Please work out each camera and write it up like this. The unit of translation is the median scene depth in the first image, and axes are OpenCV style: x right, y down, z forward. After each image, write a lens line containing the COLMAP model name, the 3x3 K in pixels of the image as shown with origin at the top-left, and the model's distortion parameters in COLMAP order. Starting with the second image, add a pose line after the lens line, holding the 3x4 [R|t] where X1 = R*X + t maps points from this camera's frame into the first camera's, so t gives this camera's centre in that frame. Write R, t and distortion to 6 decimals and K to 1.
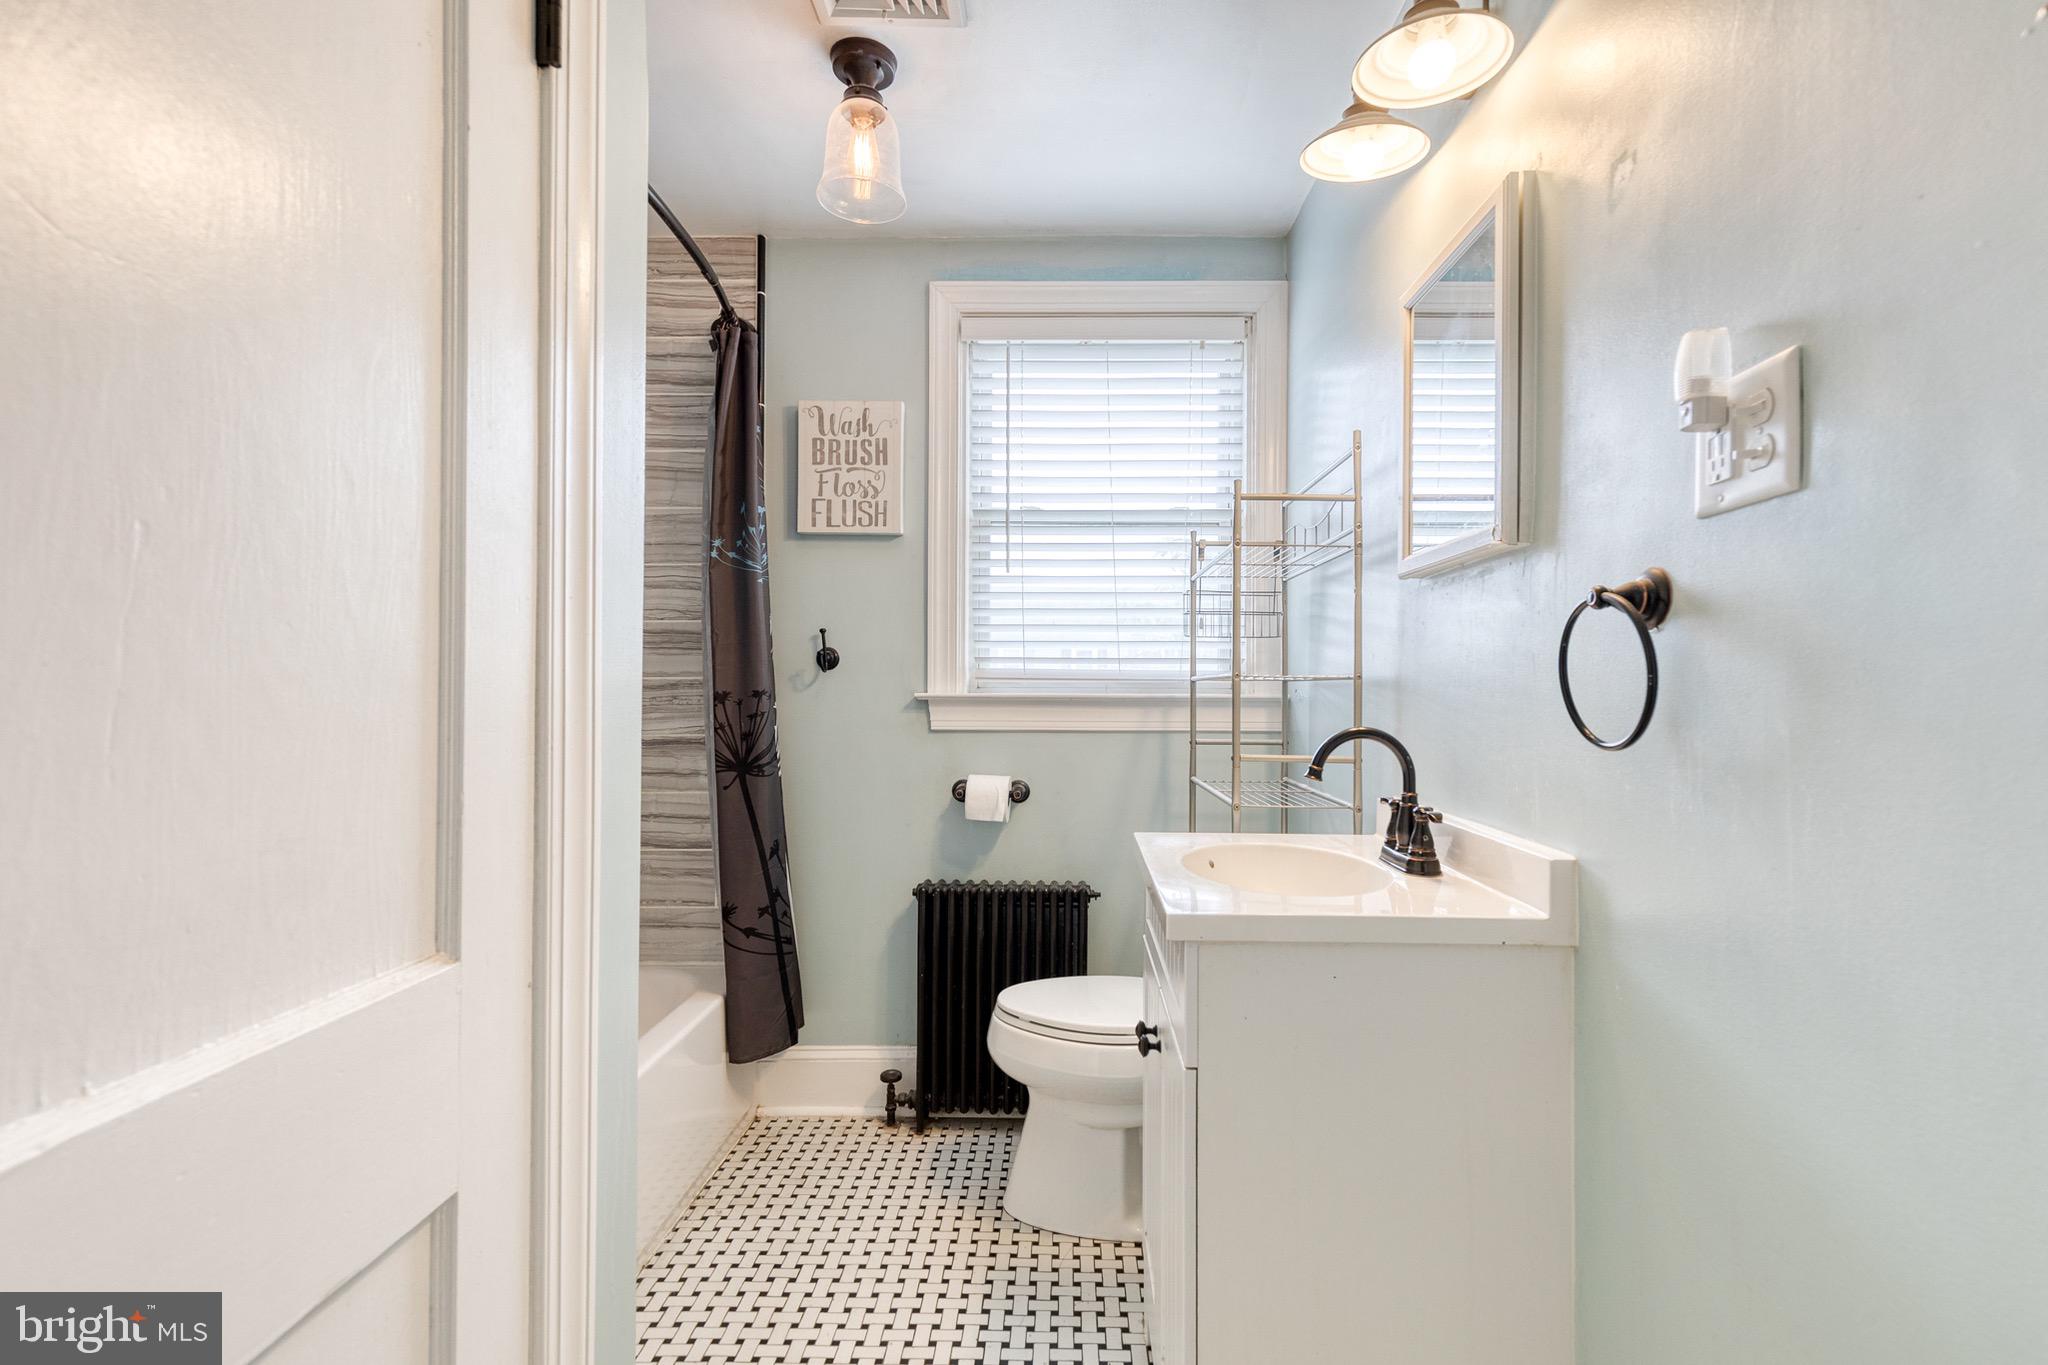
lens RADIAL K [[929.6, 0, 1031.6], [0, 929.6, 680.8], [0, 0, 1]] dist [0.007874, -0.001184]
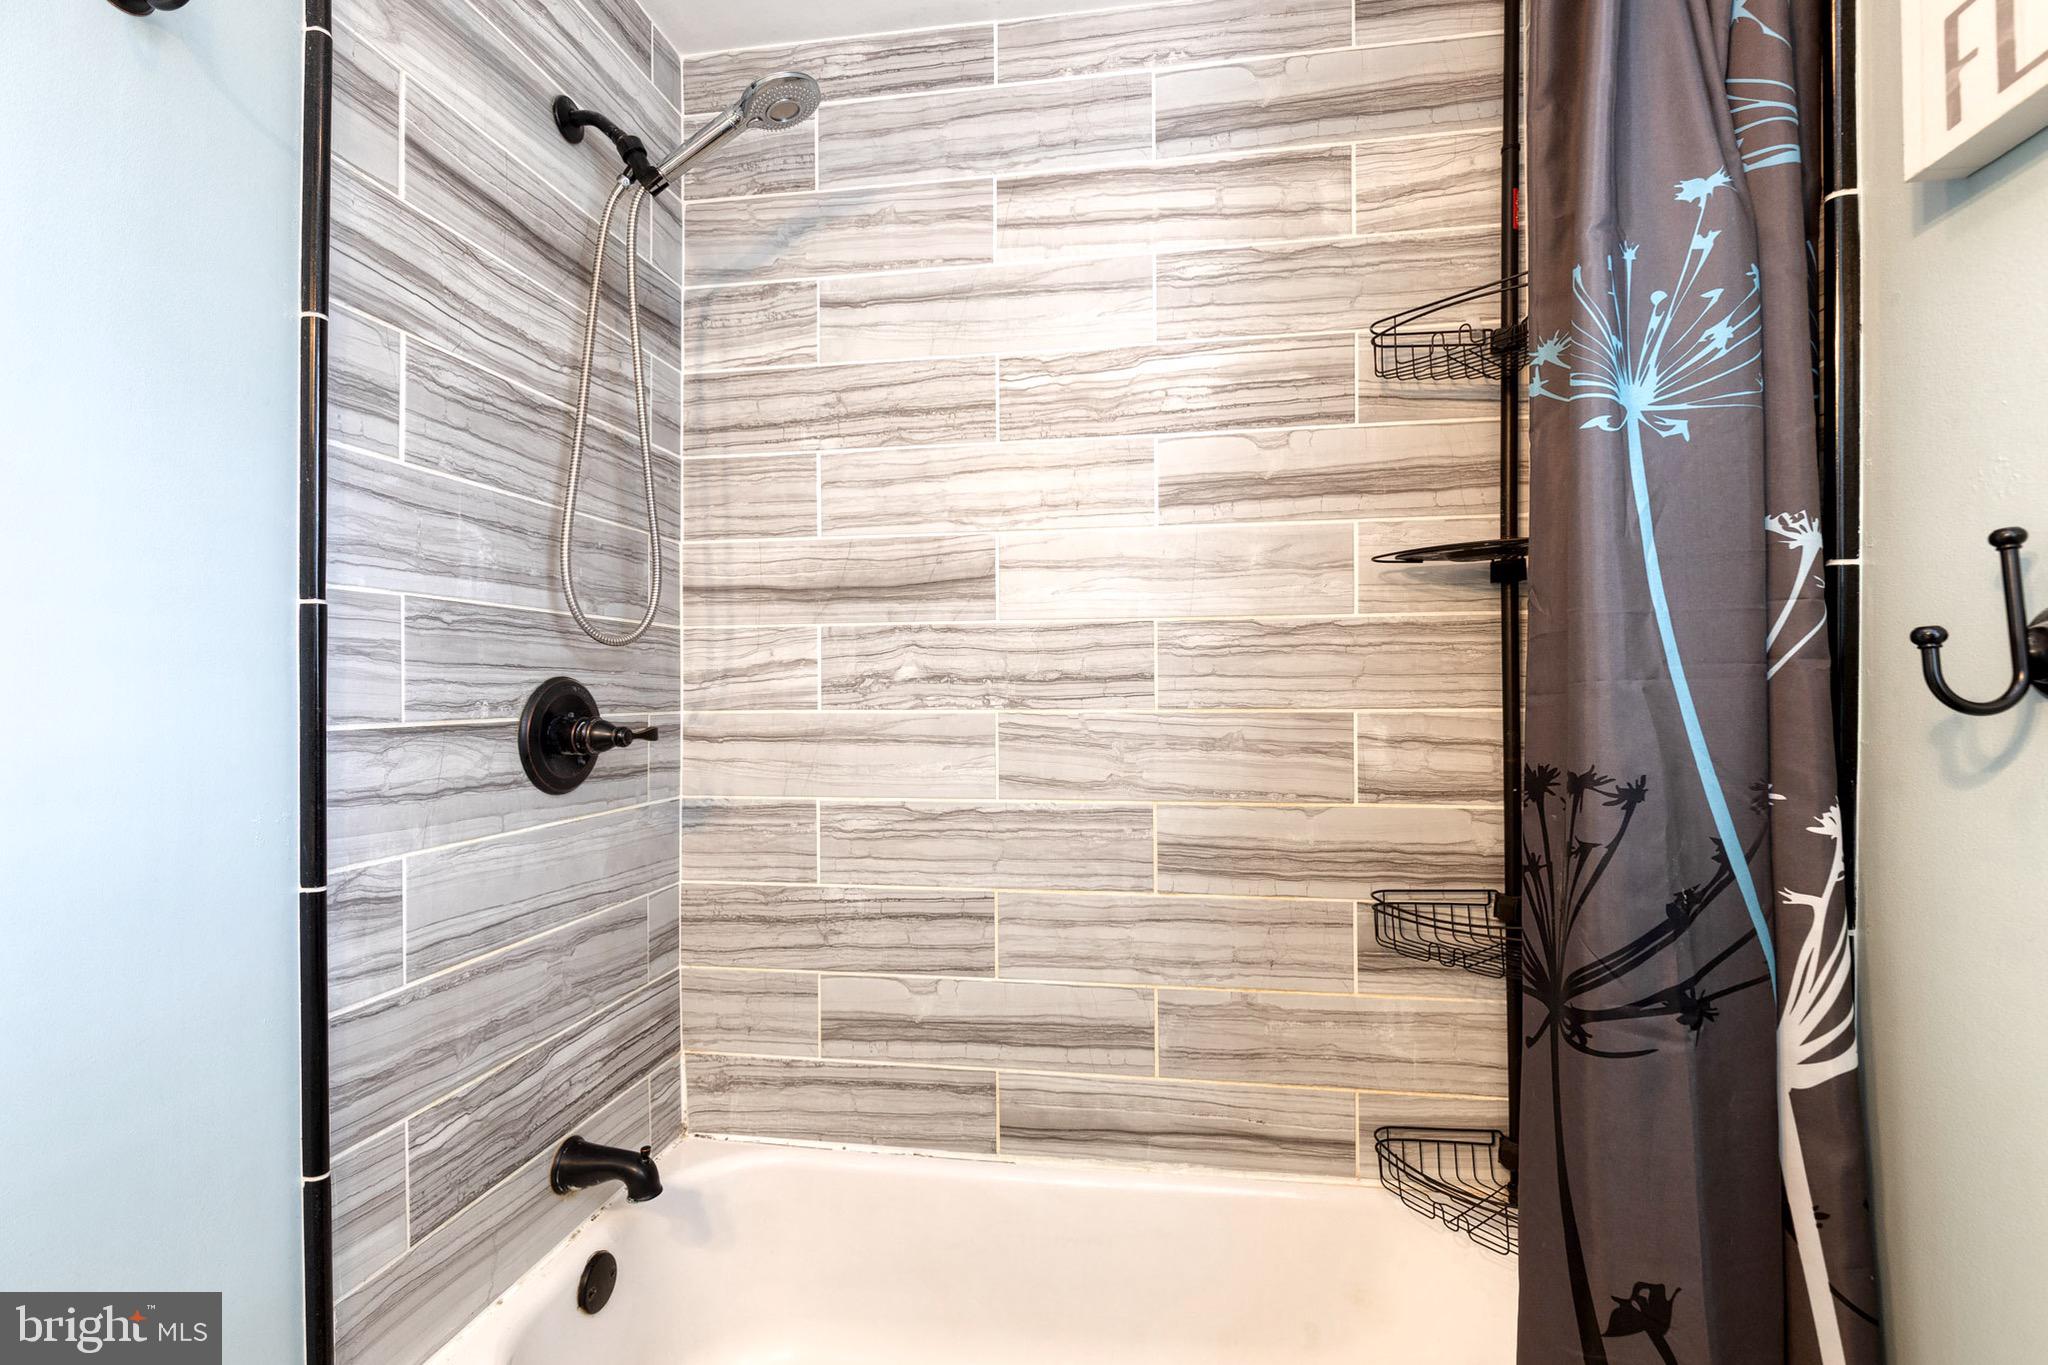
lens RADIAL K [[911.7, 0, 1028.7], [0, 911.7, 684.5], [0, 0, 1]] dist [-0.000612, -0.000502]
pose [[-0.112181, -0.007940, -0.993656, 0.034120], [0.013609, 0.999862, -0.009526, -0.018113], [0.993595, -0.014592, -0.112057, 0.796260]]
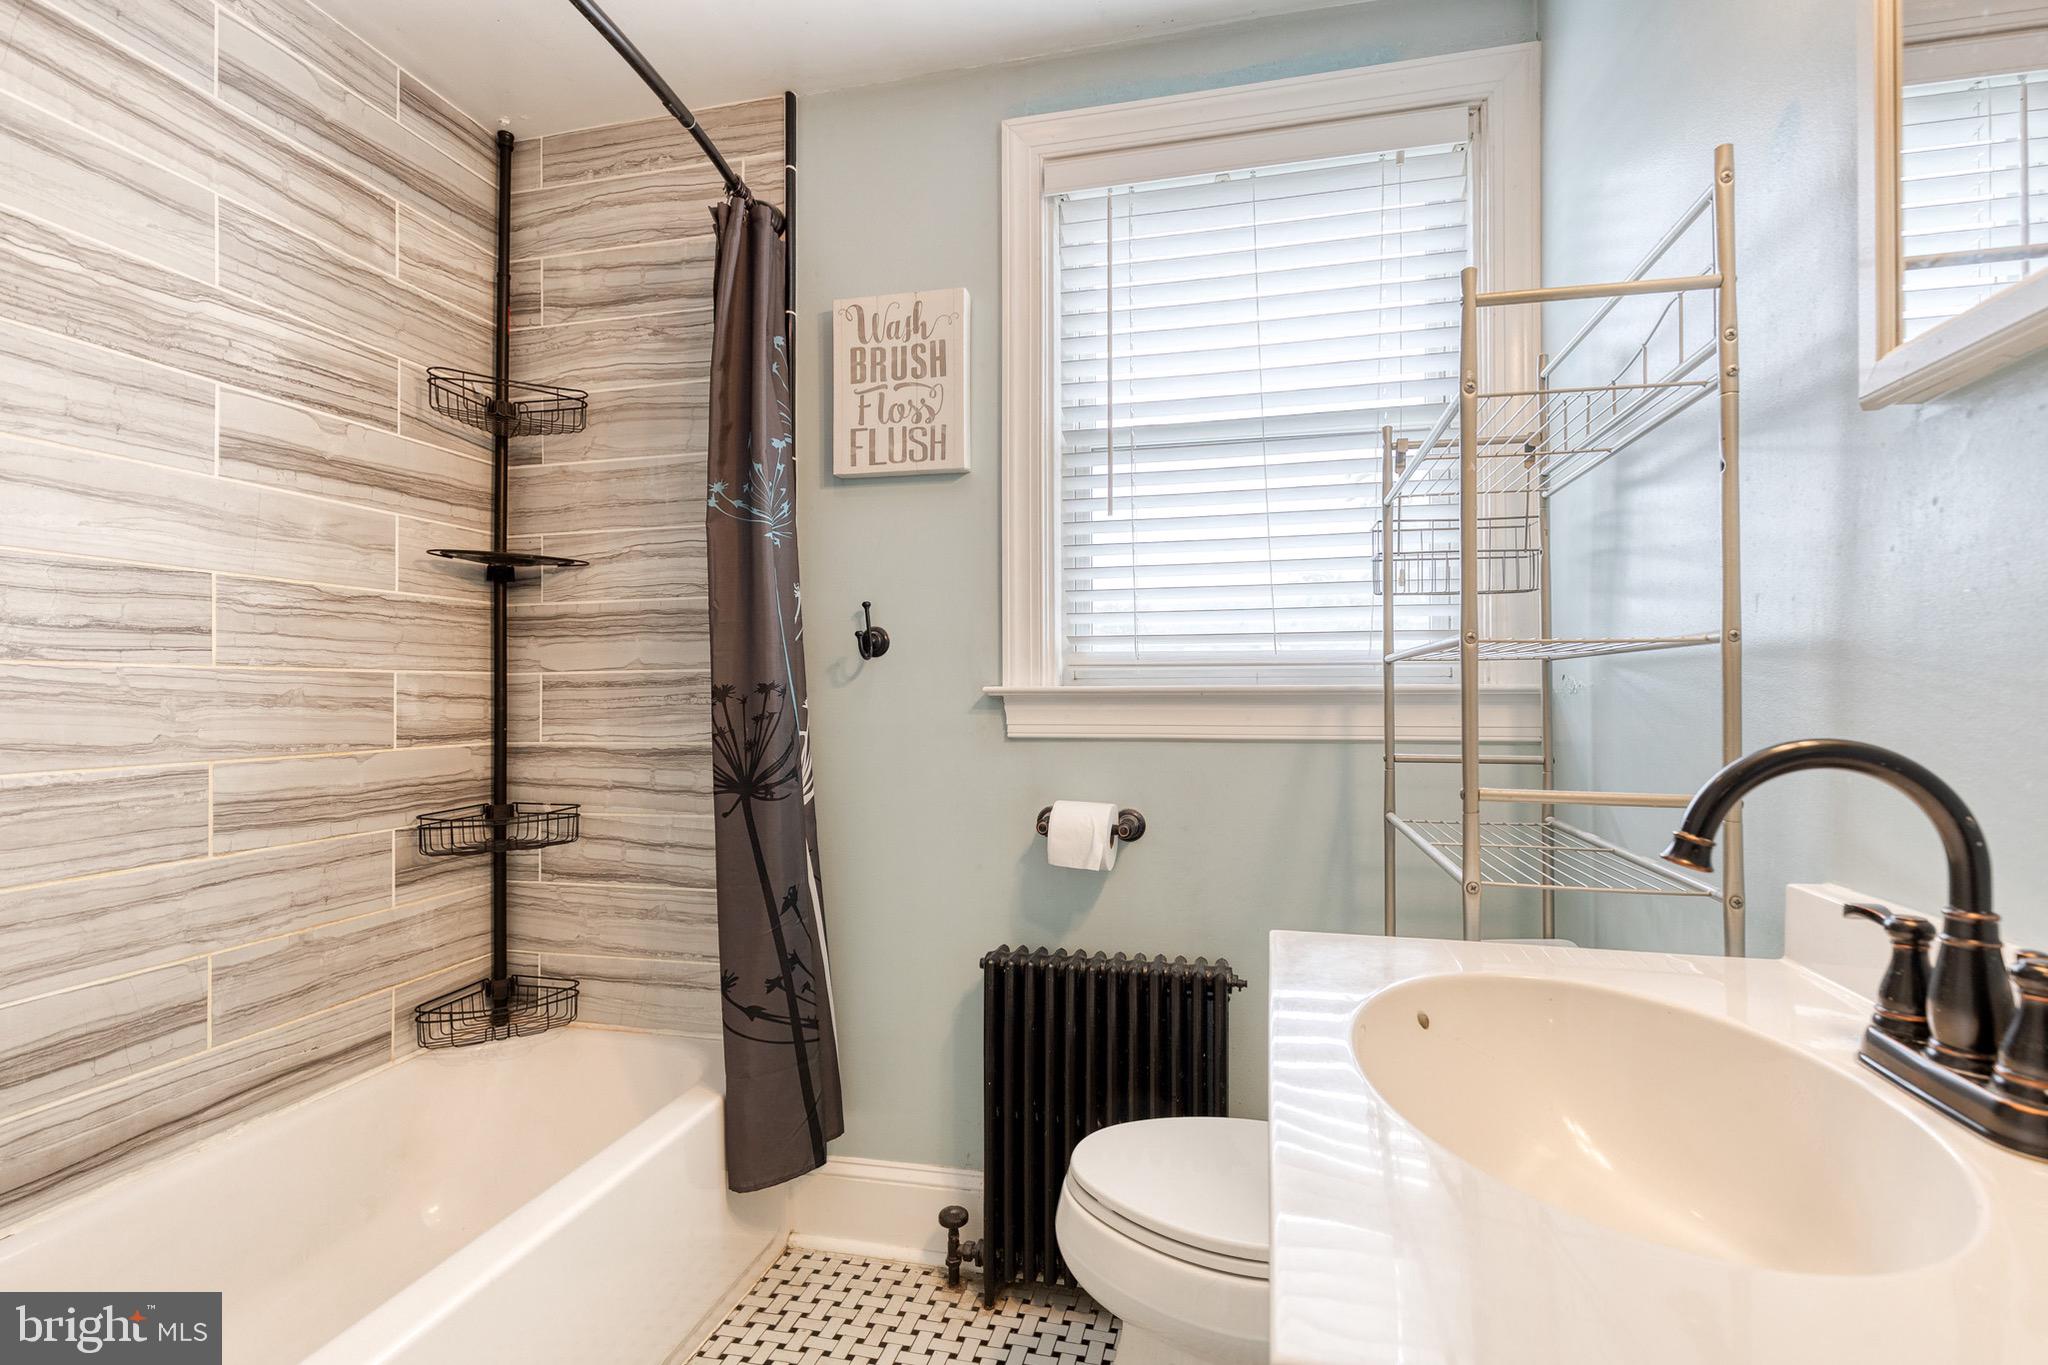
lens RADIAL K [[929.6, 0, 1031.6], [0, 929.6, 680.8], [0, 0, 1]] dist [0.007874, -0.001184]
pose [[0.979539, -0.008975, -0.201053, 0.057251], [0.008014, 0.999952, -0.005594, 0.013115], [0.201093, 0.003868, 0.979564, 0.300070]]
